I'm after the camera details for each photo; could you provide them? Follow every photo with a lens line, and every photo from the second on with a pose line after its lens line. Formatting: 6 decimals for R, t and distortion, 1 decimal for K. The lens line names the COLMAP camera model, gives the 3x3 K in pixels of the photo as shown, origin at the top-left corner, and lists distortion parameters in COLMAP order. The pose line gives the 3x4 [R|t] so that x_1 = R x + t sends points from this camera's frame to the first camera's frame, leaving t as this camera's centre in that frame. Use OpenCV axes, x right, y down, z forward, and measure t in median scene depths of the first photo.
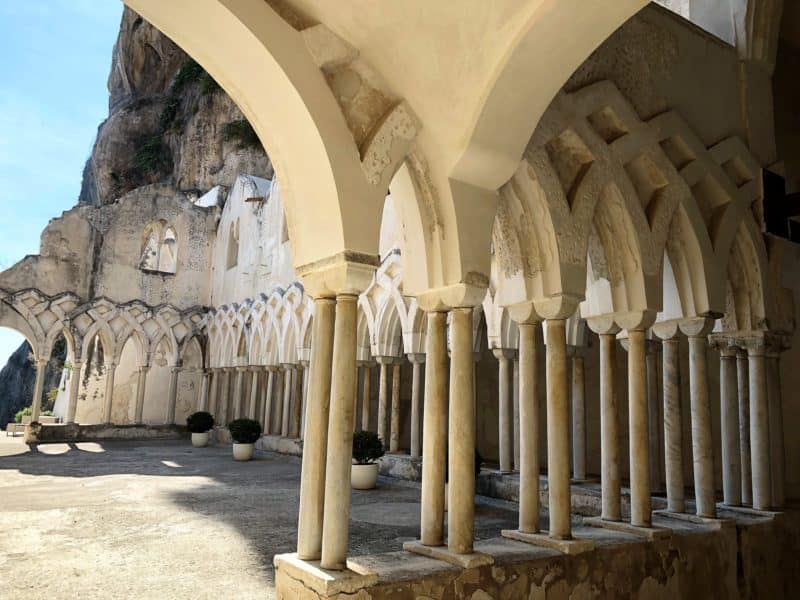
lens RADIAL K [[641.2, 0, 374.1], [0, 641.2, 297.1], [0, 0, 1]] dist [0.056890, -0.062426]
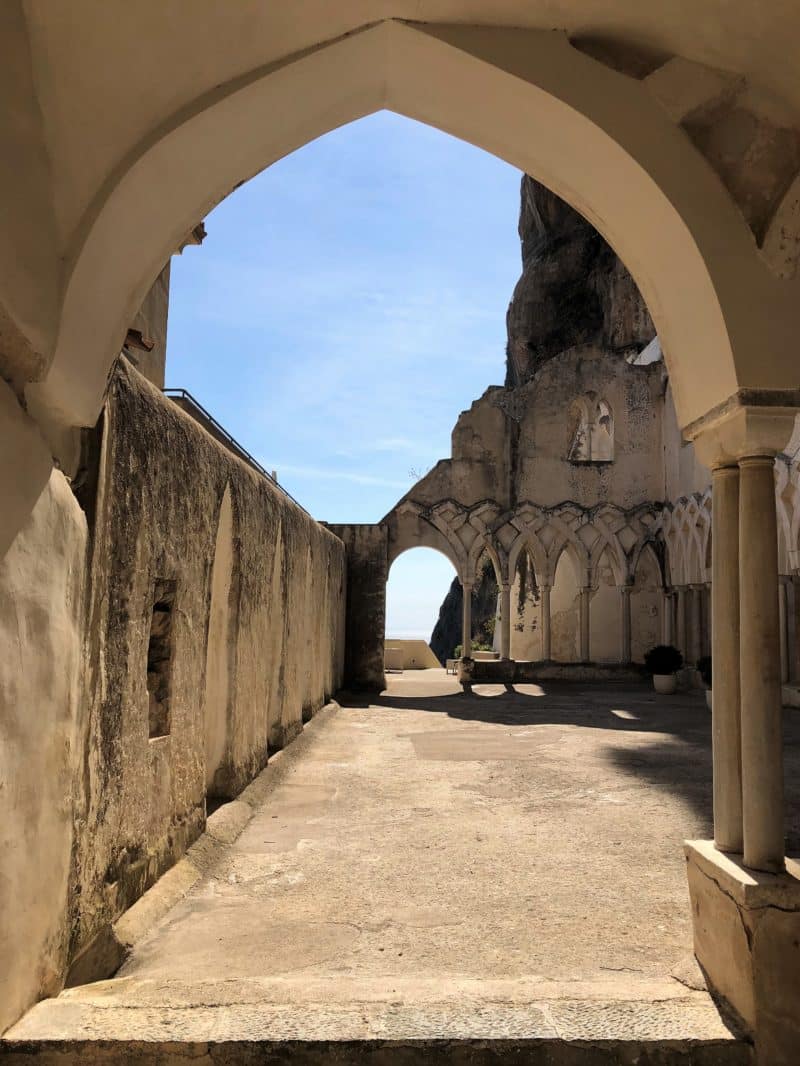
lens RADIAL K [[875.9, 0, 404.8], [0, 875.9, 523.7], [0, 0, 1]] dist [0.088268, -0.126418]
pose [[0.843440, -0.078860, -0.531404, 0.023969], [0.097950, 0.995161, 0.007784, 0.003854], [0.528218, -0.058616, 0.847083, 0.008761]]
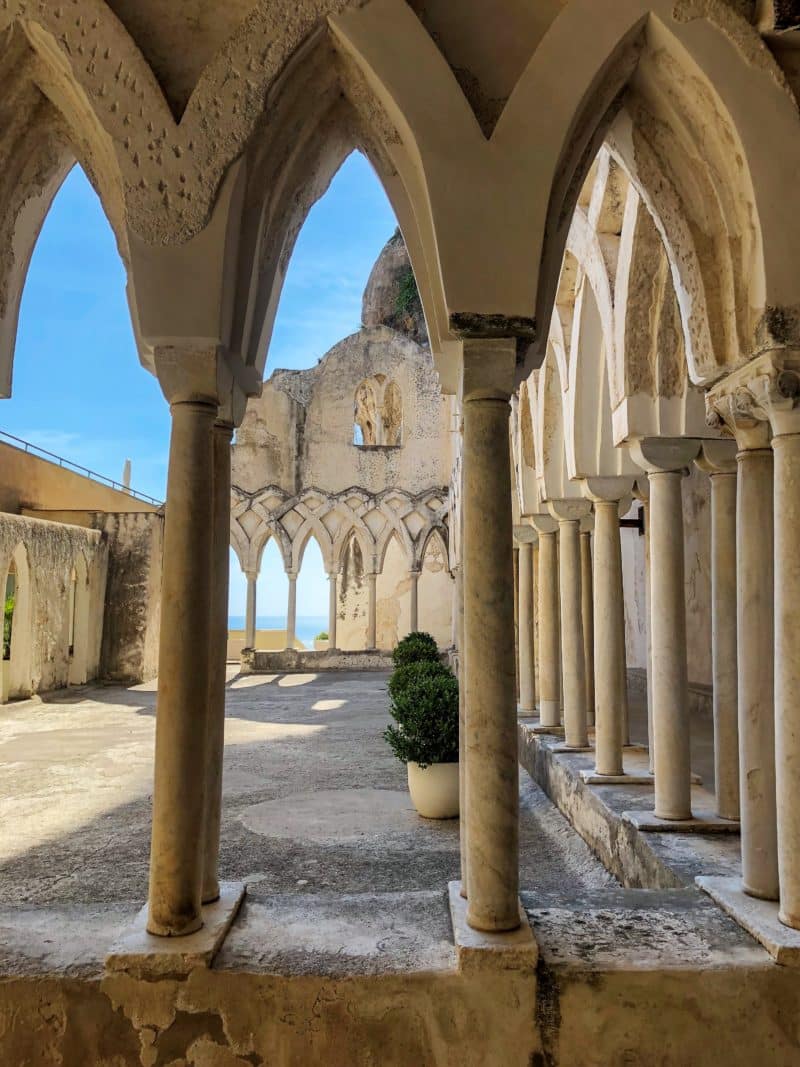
lens RADIAL K [[863.4, 0, 400.3], [0, 863.4, 521.6], [0, 0, 1]] dist [0.092198, -0.002337]
pose [[0.852442, -0.084504, -0.515947, 0.203438], [0.109977, 0.993754, 0.018942, 0.032718], [0.511124, -0.072889, 0.856411, 0.164826]]
